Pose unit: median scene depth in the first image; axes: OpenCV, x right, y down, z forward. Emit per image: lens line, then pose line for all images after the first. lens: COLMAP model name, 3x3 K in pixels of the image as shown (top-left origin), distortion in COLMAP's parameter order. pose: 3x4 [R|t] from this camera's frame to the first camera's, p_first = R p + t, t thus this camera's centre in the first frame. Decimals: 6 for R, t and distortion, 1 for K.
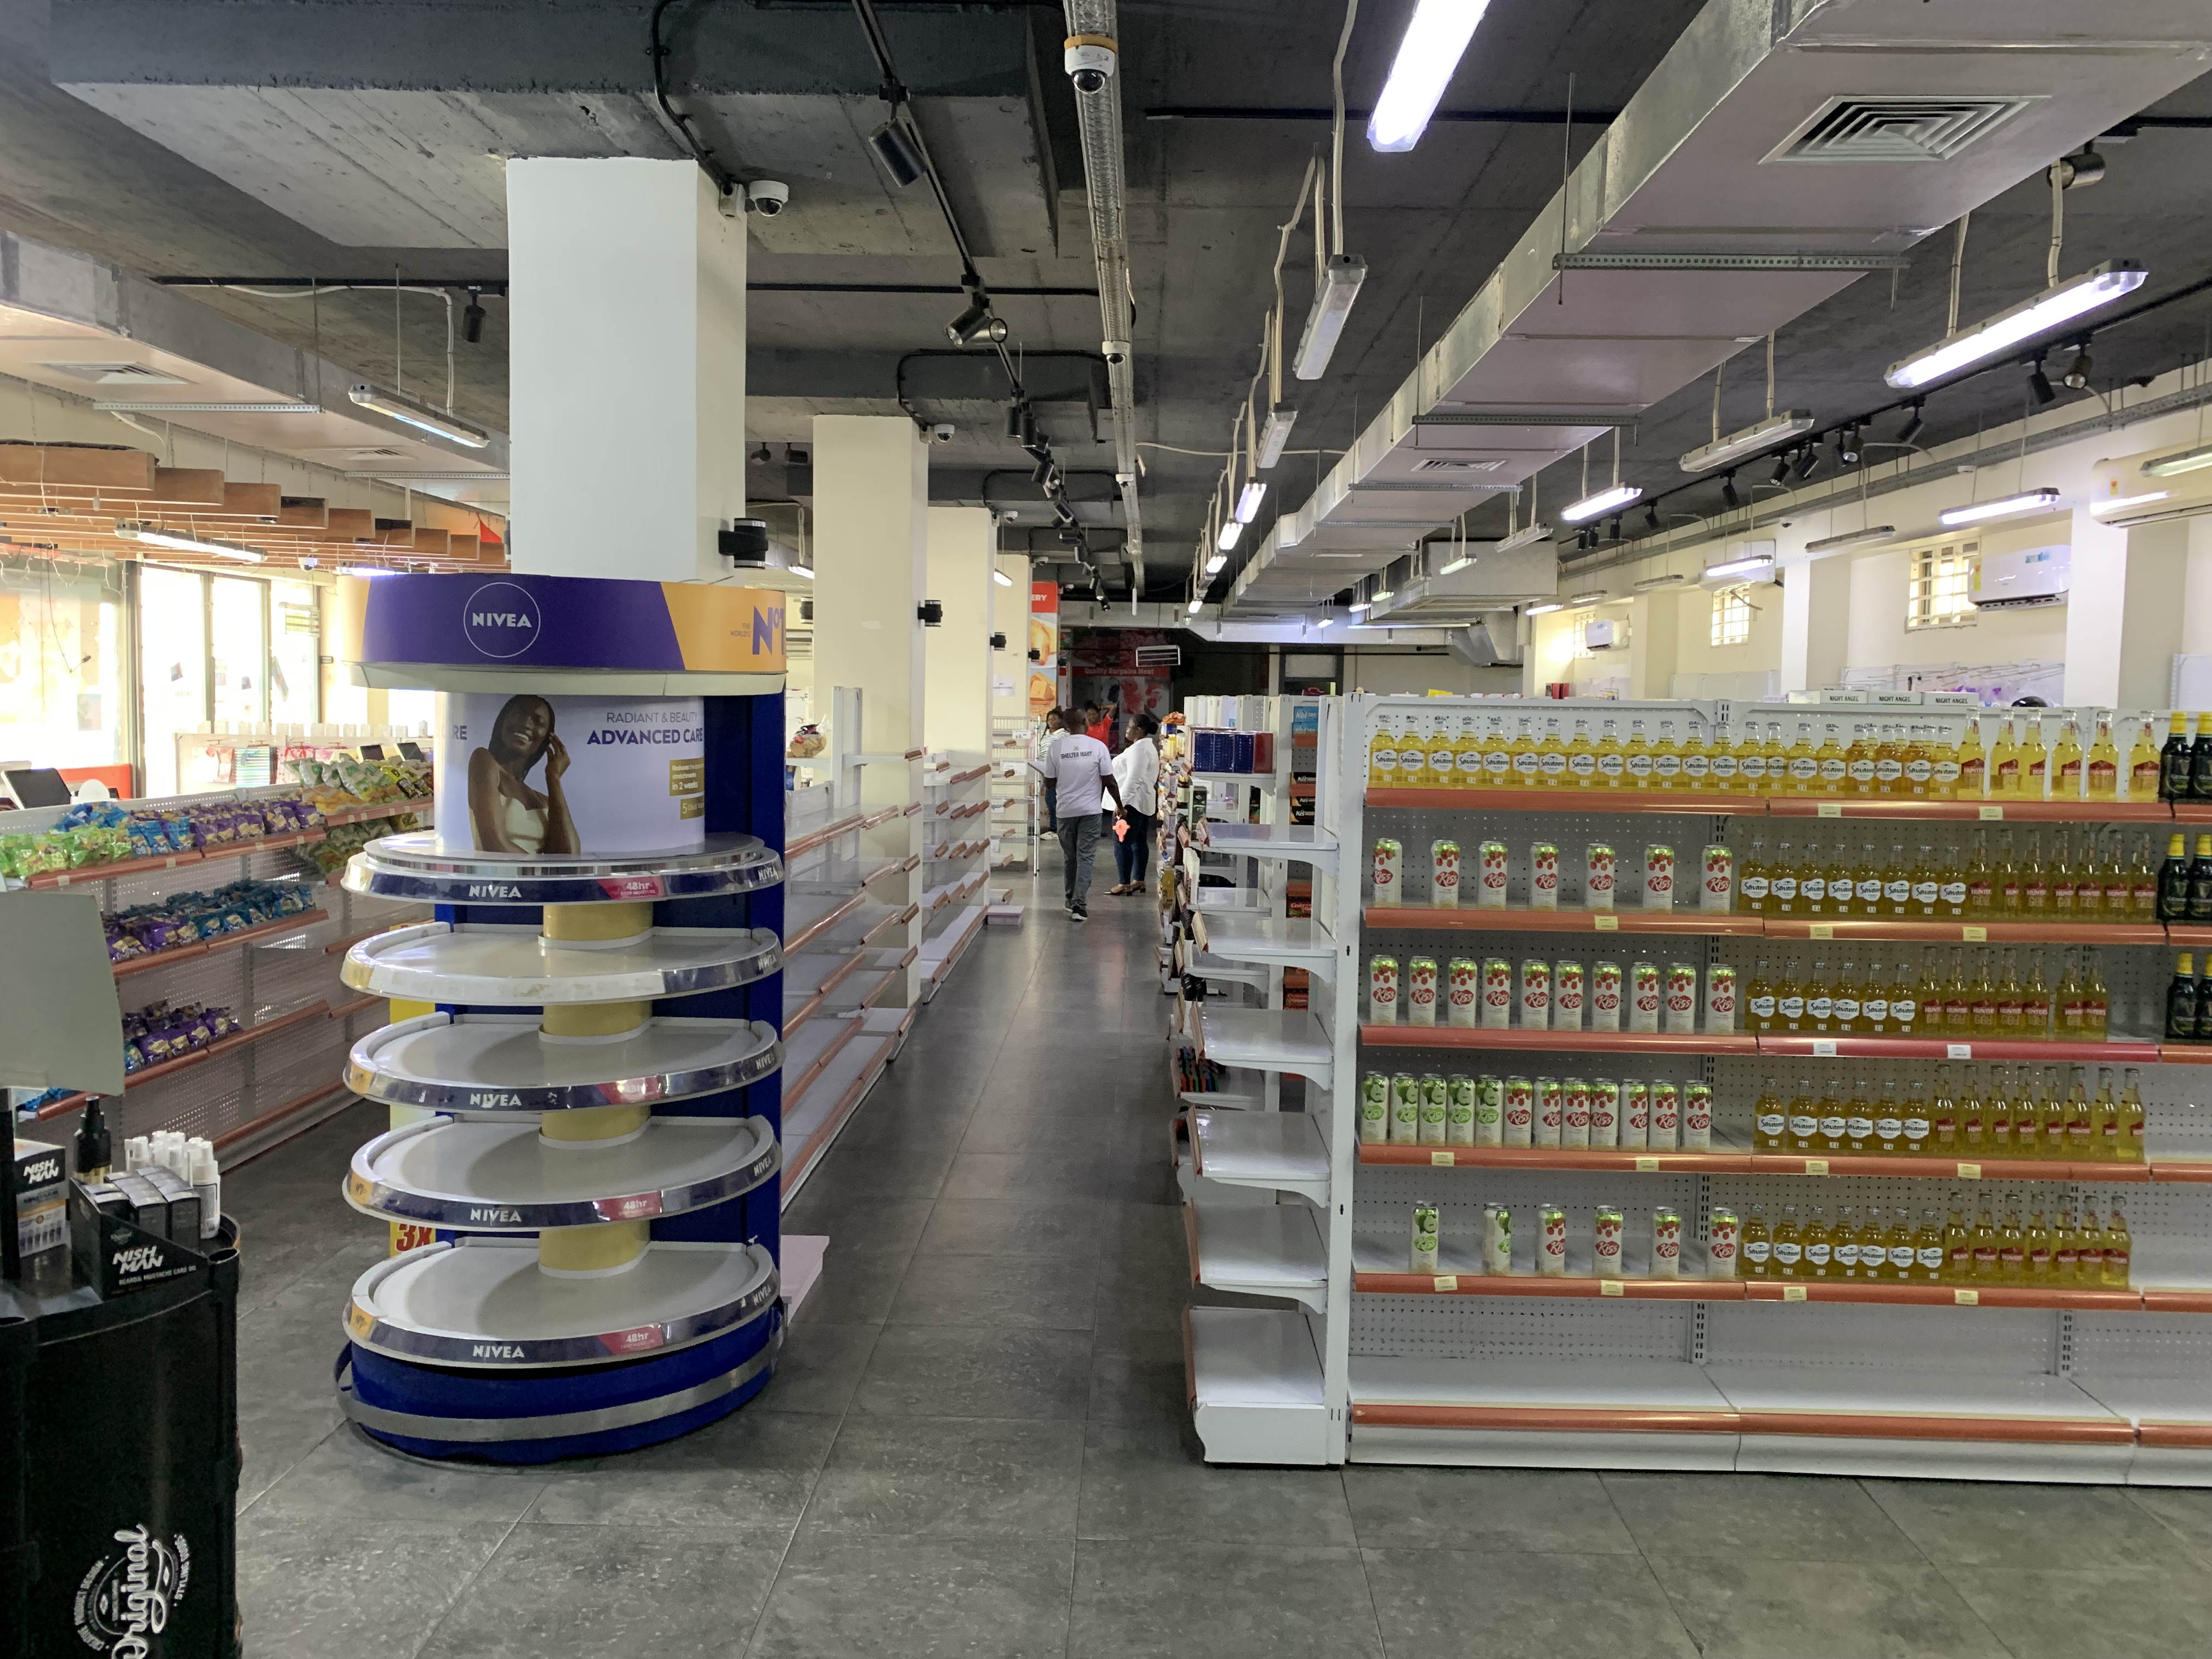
lens RADIAL K [[1681.4, 0, 1107.6], [0, 1681.4, 796.9], [0, 0, 1]] dist [-0.013733, -0.002790]
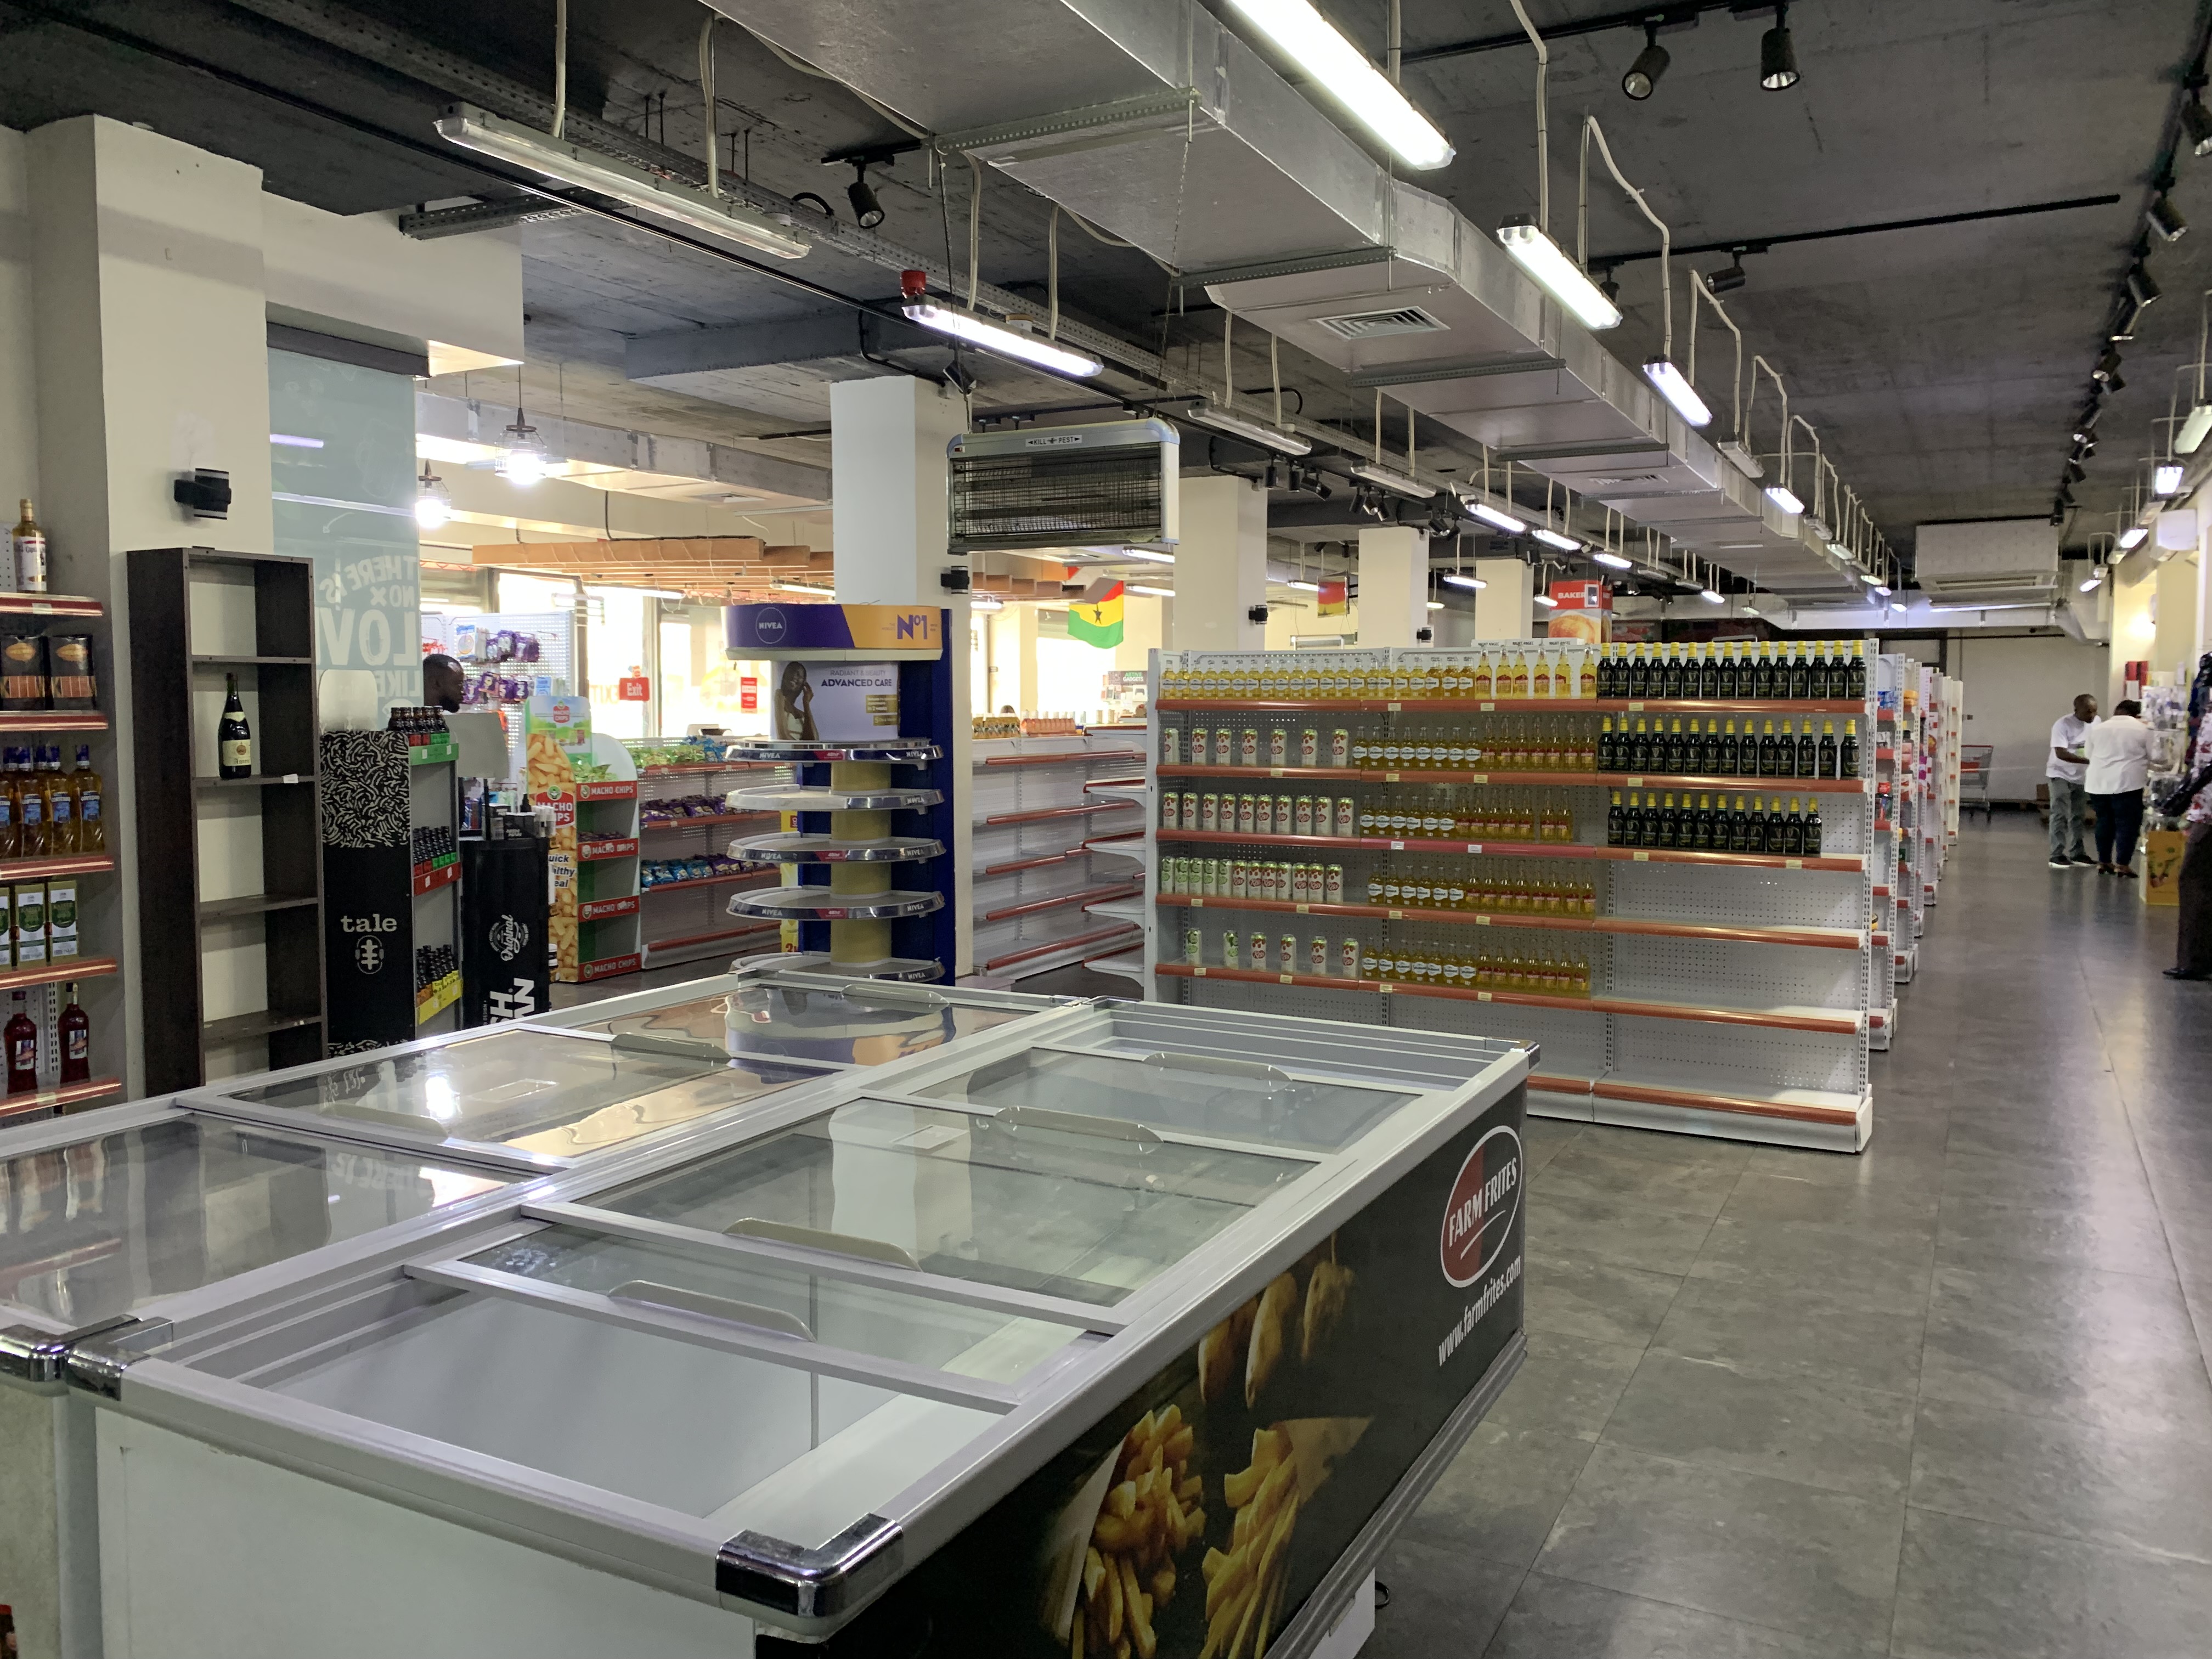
lens RADIAL K [[1681.4, 0, 1107.6], [0, 1681.4, 796.9], [0, 0, 1]] dist [-0.013733, -0.002790]
pose [[0.896980, 0.007424, -0.442008, 0.915408], [-0.009652, 0.999950, -0.002792, 0.106667], [0.441965, 0.006770, 0.897007, -0.680194]]
